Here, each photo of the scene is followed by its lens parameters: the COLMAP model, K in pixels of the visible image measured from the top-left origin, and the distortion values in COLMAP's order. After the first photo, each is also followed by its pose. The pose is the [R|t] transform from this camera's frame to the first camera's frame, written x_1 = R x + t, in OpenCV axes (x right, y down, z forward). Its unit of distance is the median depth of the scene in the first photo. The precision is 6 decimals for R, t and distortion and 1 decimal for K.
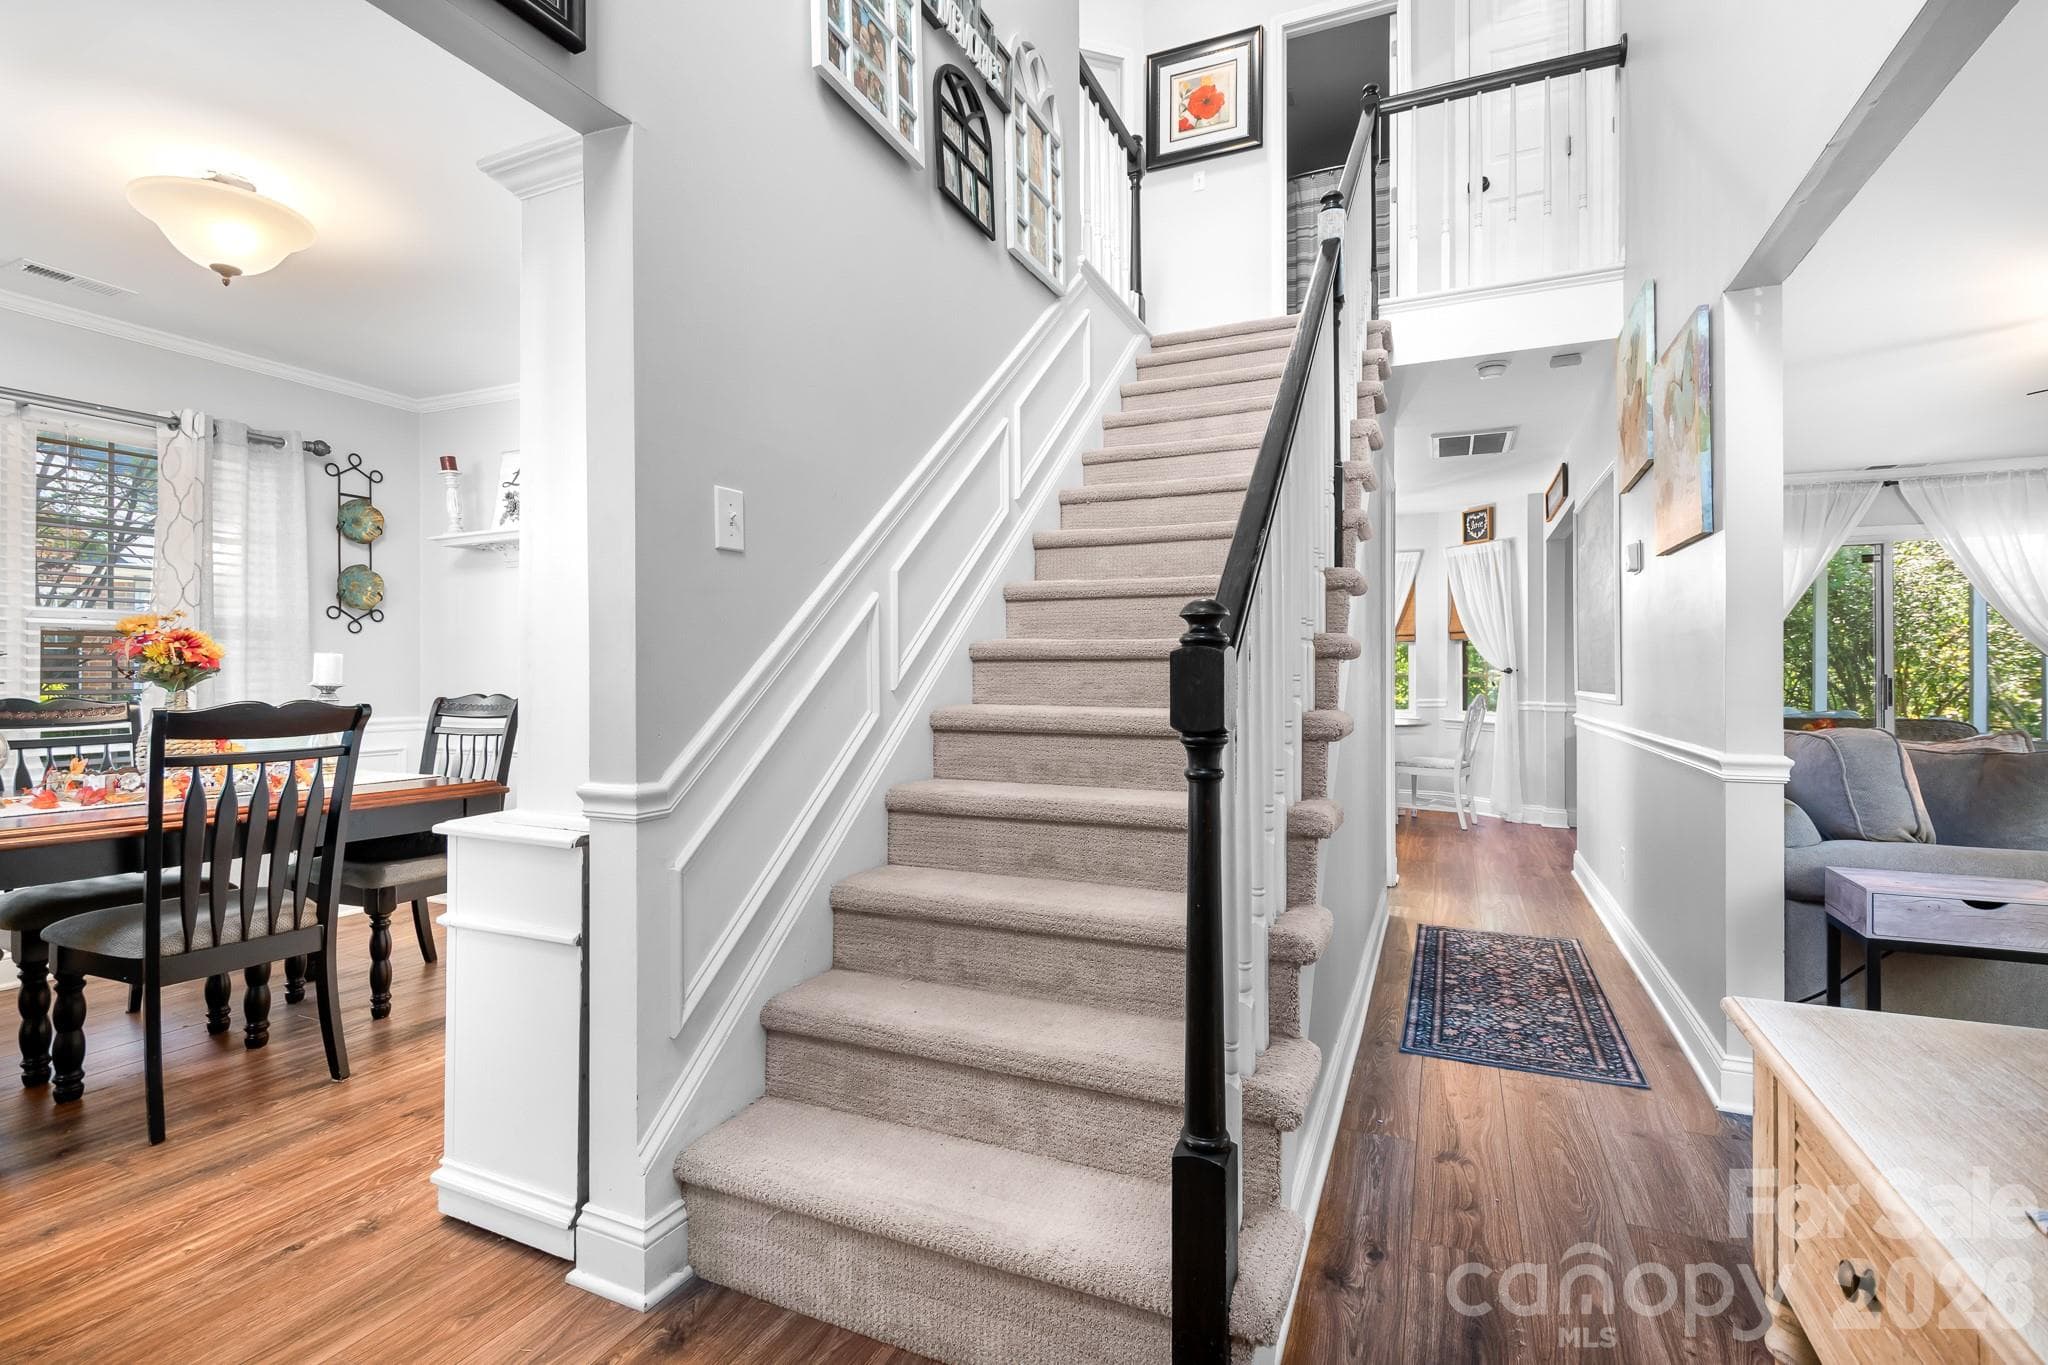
lens RADIAL K [[875.4, 0, 1021.5], [0, 875.4, 672.6], [0, 0, 1]] dist [-0.025610, 0.000105]
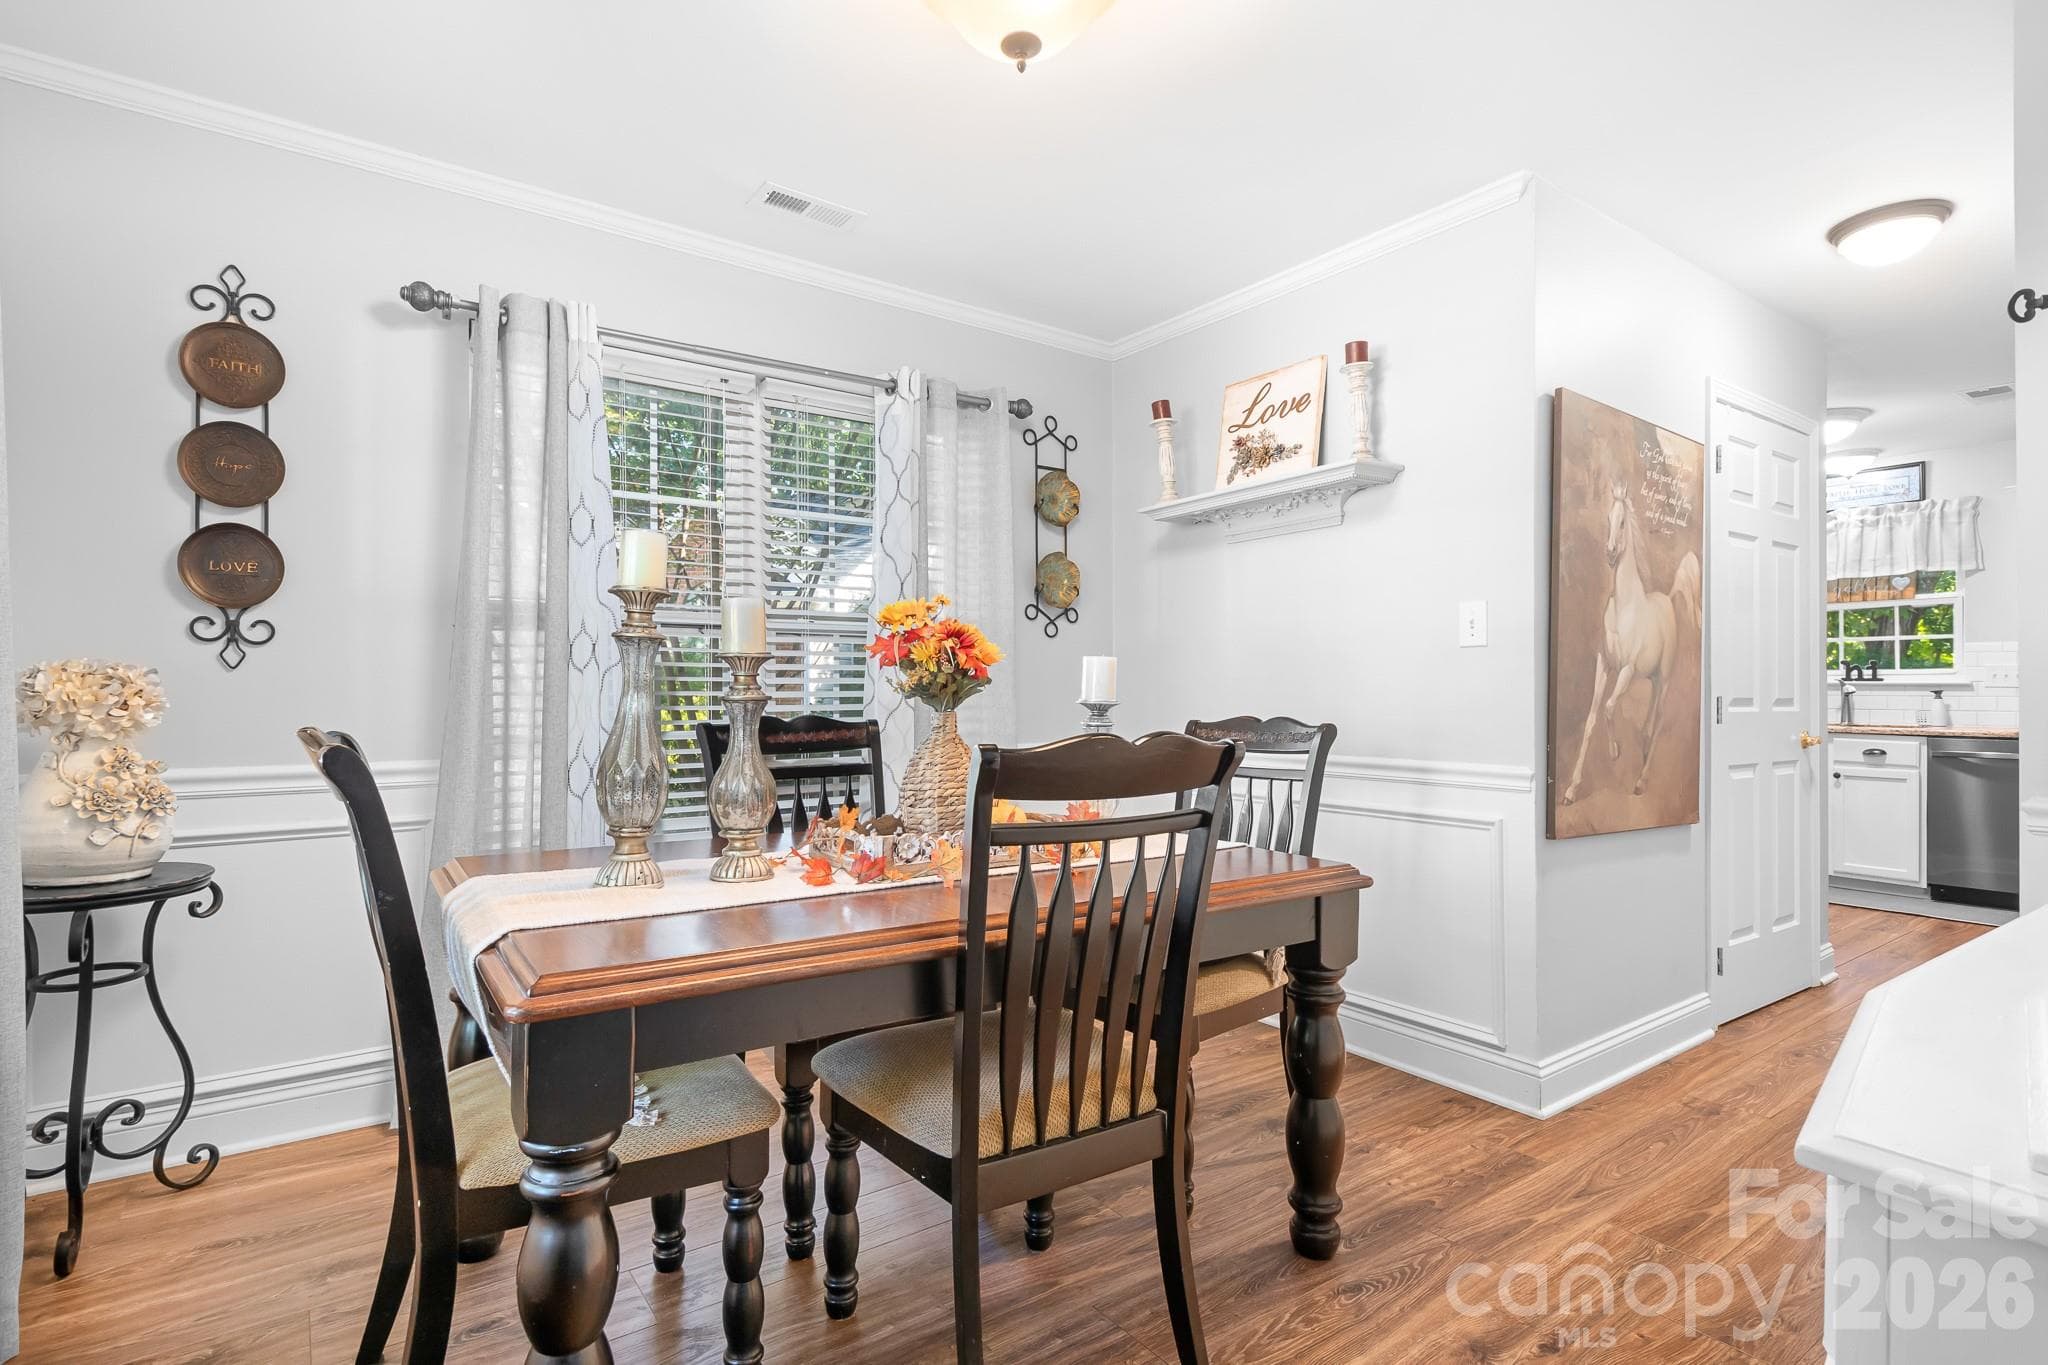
lens RADIAL K [[984.6, 0, 1024.3], [0, 984.6, 683.8], [0, 0, 1]] dist [-0.035573, -0.000006]
pose [[0.838343, -0.000153, -0.545143, -0.303727], [-0.002362, 0.999990, -0.003913, 0.001769], [0.545138, 0.004568, 0.838334, 0.220859]]
